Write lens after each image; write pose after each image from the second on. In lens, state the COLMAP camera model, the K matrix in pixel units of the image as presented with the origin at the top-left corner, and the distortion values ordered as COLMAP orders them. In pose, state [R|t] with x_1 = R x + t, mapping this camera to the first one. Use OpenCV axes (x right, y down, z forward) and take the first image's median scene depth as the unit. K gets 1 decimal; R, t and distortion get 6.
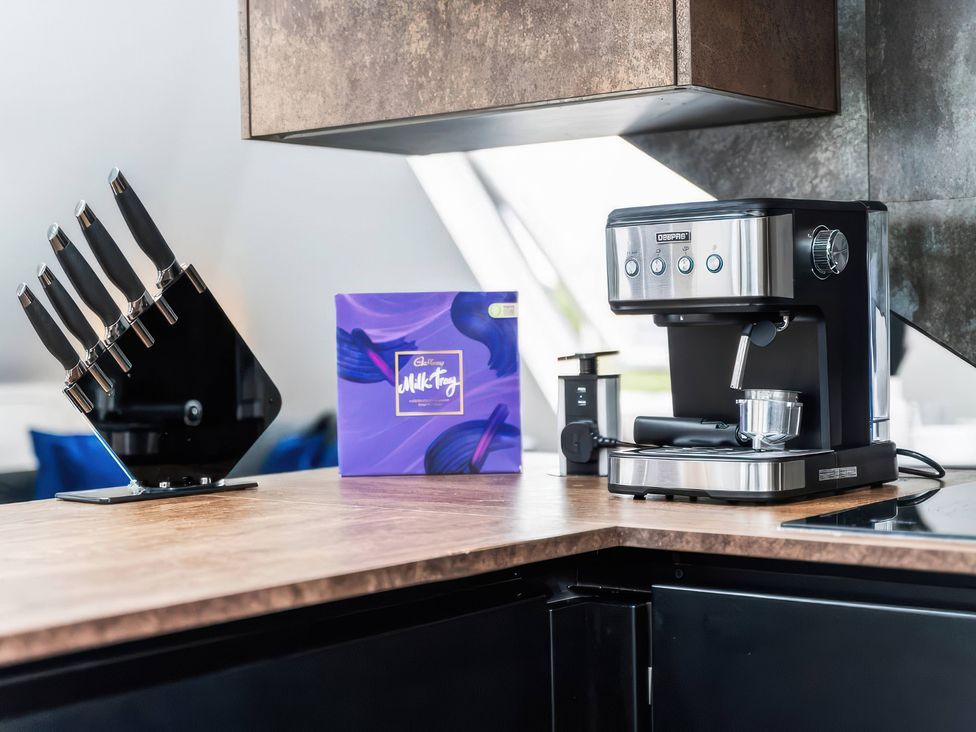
lens RADIAL K [[1688.9, 0, 493.8], [0, 1688.9, 364.0], [0, 0, 1]] dist [-0.053195, 0.000000]
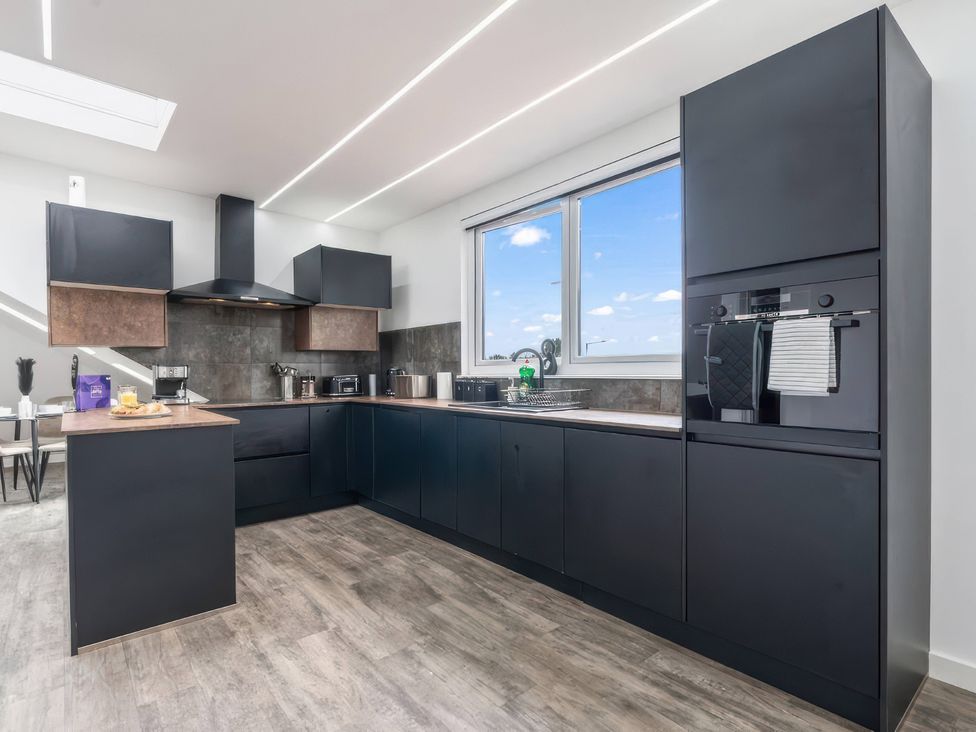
lens RADIAL K [[490.0, 0, 474.0], [0, 490.0, 373.8], [0, 0, 1]] dist [-0.008705, 0.002891]
pose [[0.209810, 0.013488, 0.977649, -1.475568], [0.026404, 0.999462, -0.019456, 0.017992], [-0.977386, 0.029896, 0.209341, -0.614796]]
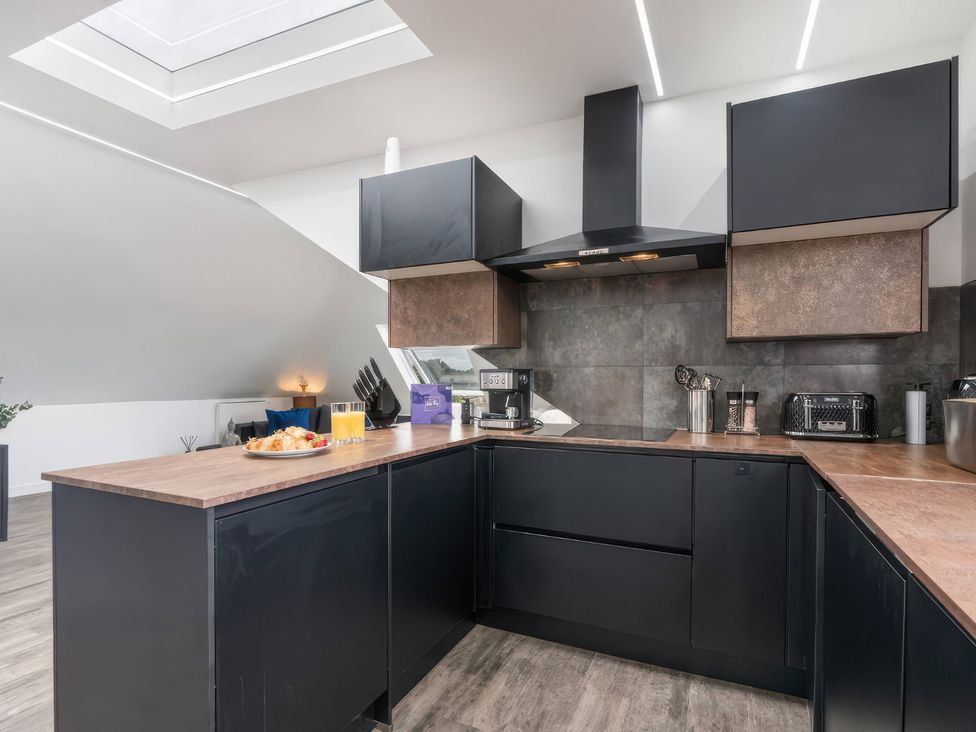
lens RADIAL K [[498.4, 0, 492.2], [0, 498.4, 383.2], [0, 0, 1]] dist [-0.009637, 0.001532]
pose [[0.970896, 0.020063, 0.238659, -0.220070], [-0.016692, 0.999730, -0.016135, -0.027363], [-0.238919, 0.011681, 0.970969, -0.367360]]
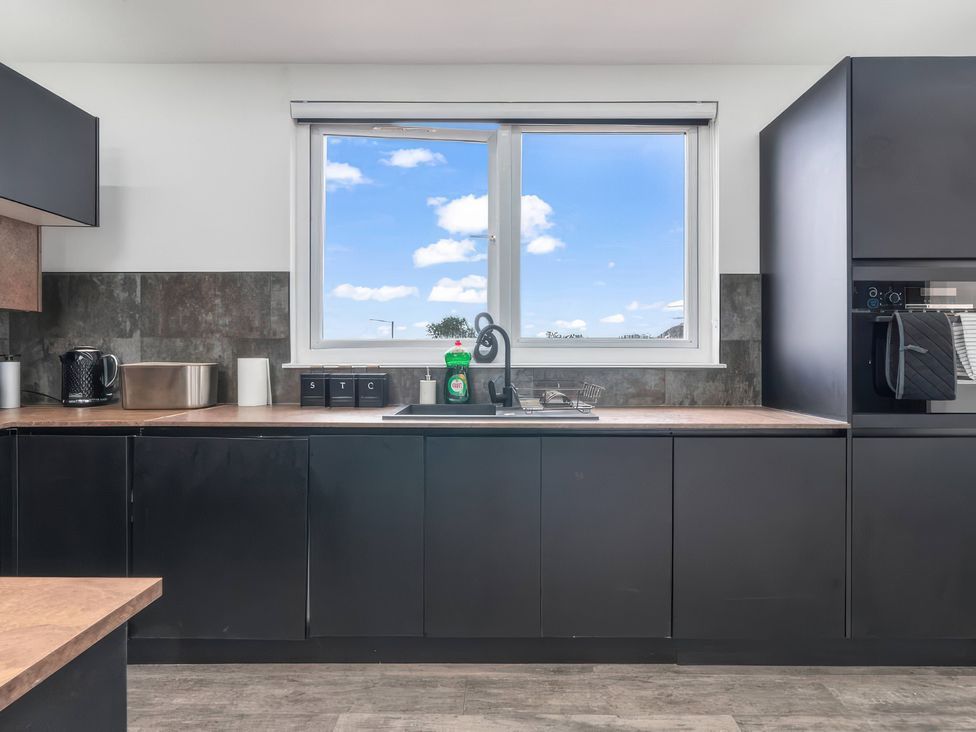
lens RADIAL K [[490.0, 0, 493.1], [0, 490.0, 355.5], [0, 0, 1]] dist [-0.008705, 0.002891]
pose [[-0.614367, 0.015820, 0.788862, -0.724554], [0.029352, 0.999565, 0.002814, -0.026427], [-0.788474, 0.024884, -0.614564, 0.237278]]
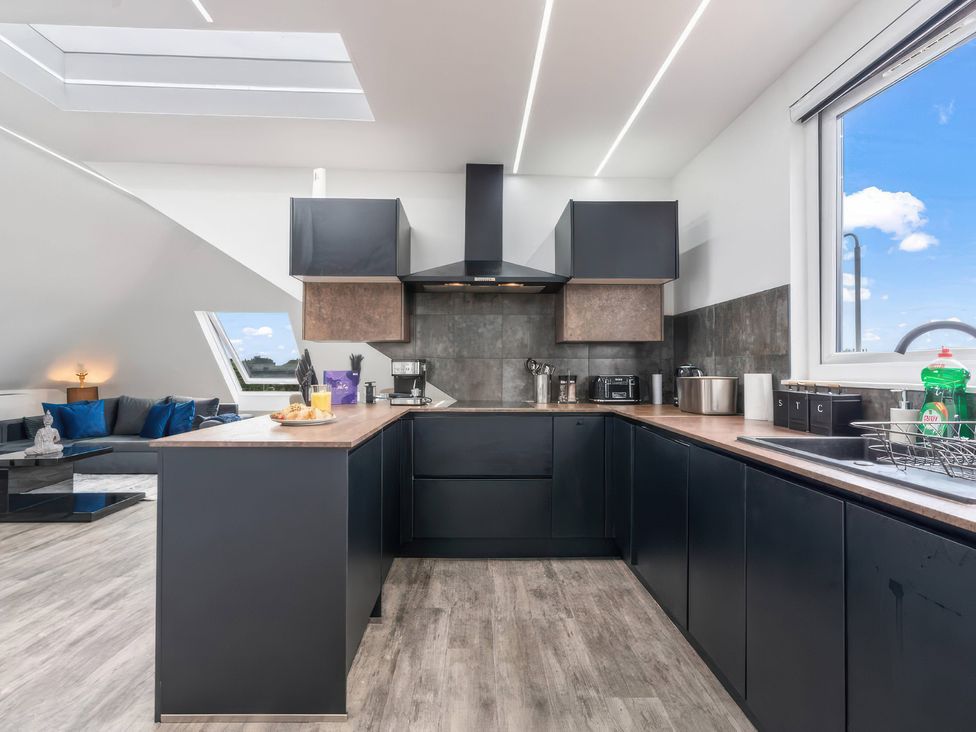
lens RADIAL K [[490.0, 0, 484.6], [0, 490.0, 357.9], [0, 0, 1]] dist [-0.008705, 0.002891]
pose [[0.772892, 0.036842, 0.633467, -0.749647], [-0.005446, 0.998661, -0.051436, -0.005769], [-0.634514, 0.036304, 0.772058, -0.564769]]
